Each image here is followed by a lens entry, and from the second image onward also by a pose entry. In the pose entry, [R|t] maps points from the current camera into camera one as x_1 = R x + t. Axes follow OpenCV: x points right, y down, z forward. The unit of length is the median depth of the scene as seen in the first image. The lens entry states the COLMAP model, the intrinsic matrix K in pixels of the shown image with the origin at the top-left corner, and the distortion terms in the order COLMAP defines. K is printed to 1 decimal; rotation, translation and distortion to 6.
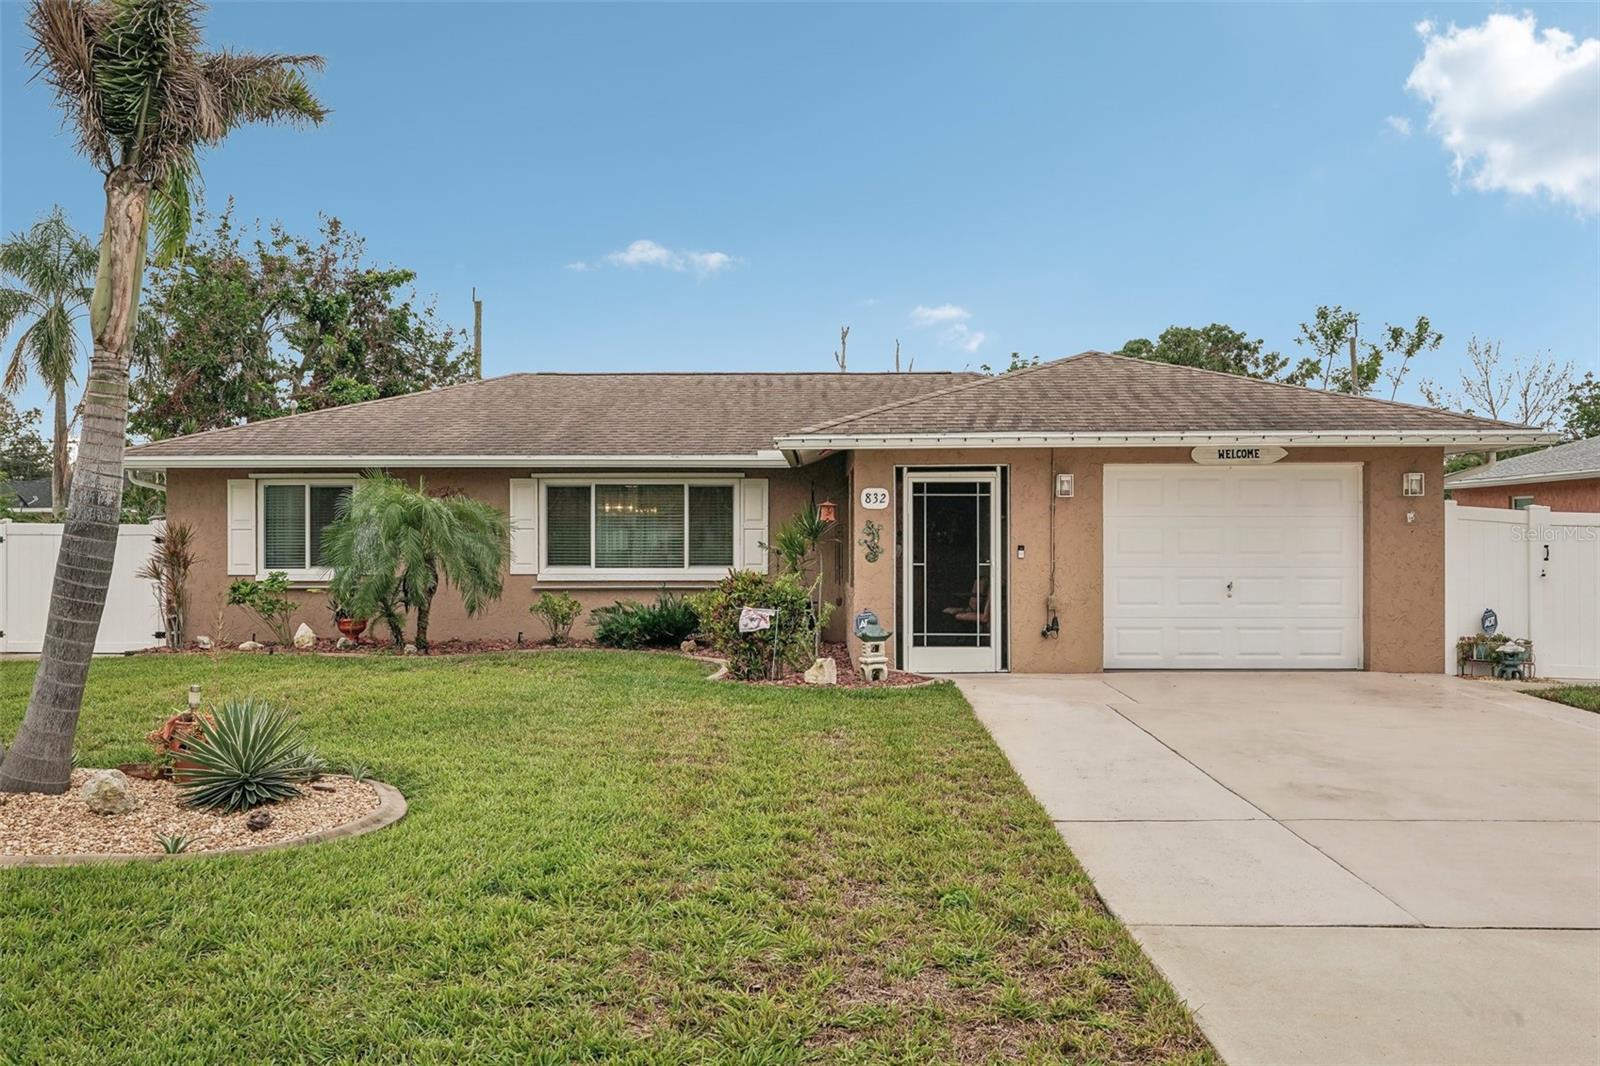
lens RADIAL K [[1398.5, 0, 800.0], [0, 1398.5, 533.0], [0, 0, 1]] dist [0.006700, 0.002308]
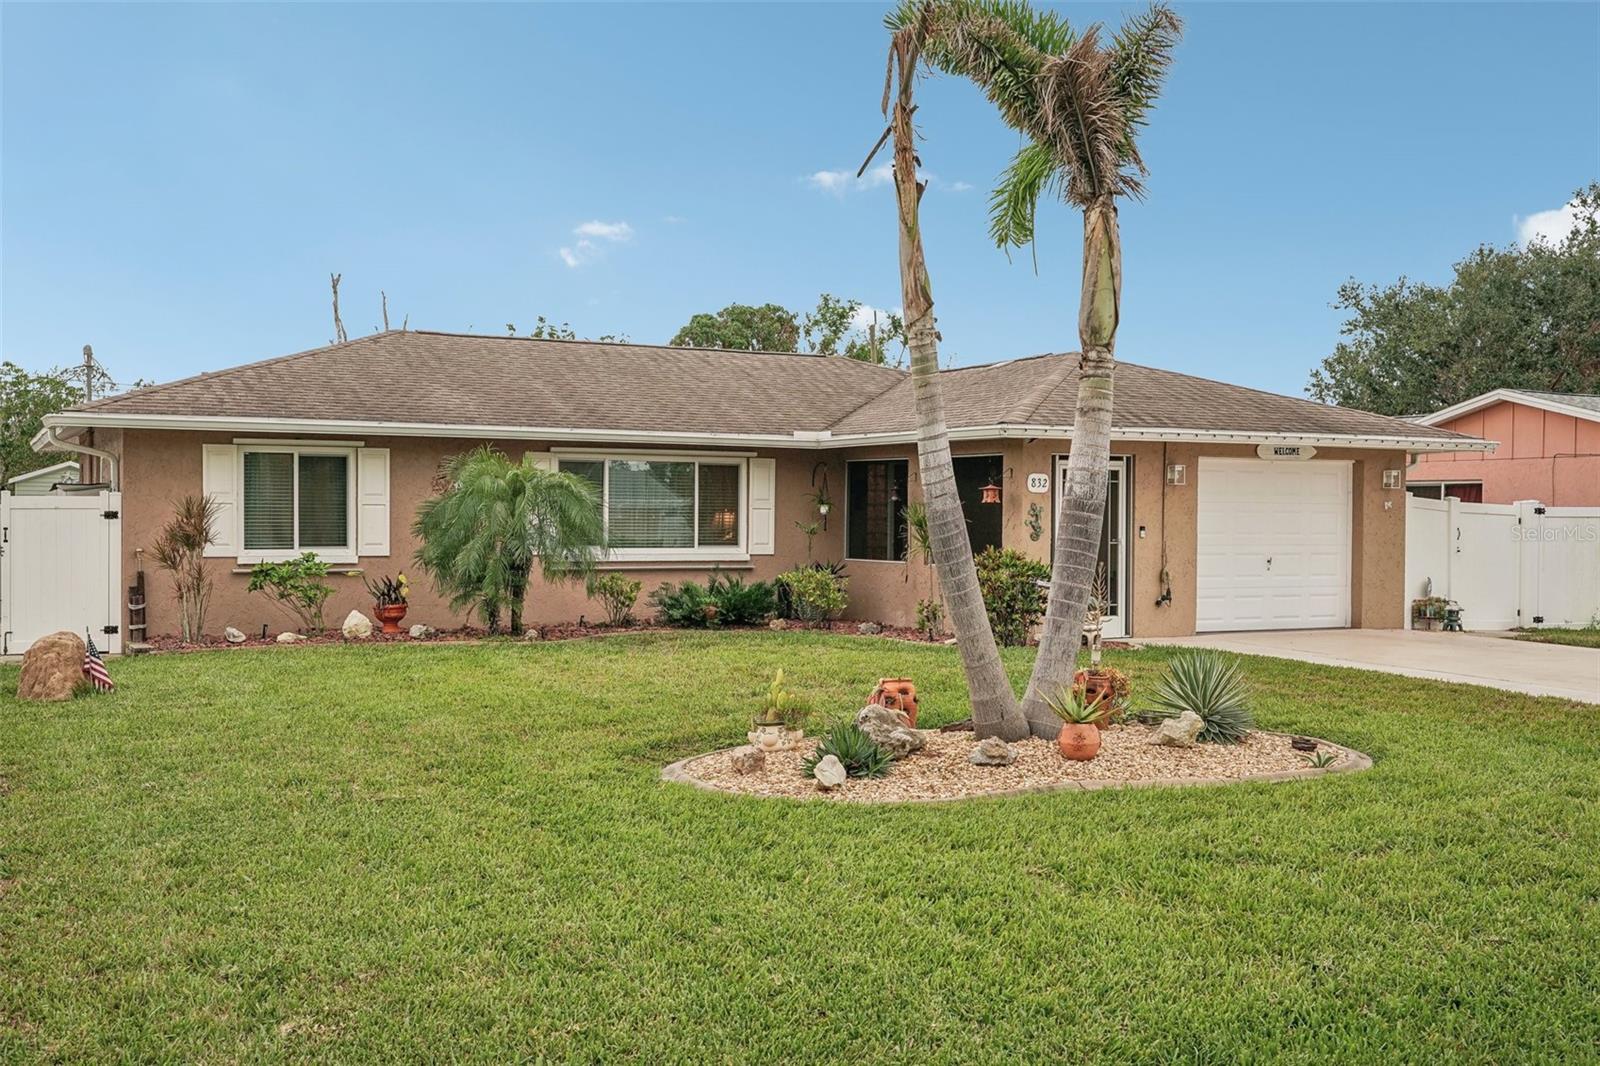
lens RADIAL K [[1588.1, 0, 795.7], [0, 1588.1, 534.2], [0, 0, 1]] dist [0.004437, 0.008502]
pose [[0.887638, 0.002347, 0.460536, -0.685762], [-0.008377, 0.999904, 0.011050, 0.003387], [-0.460466, -0.013667, 0.887572, -0.023111]]
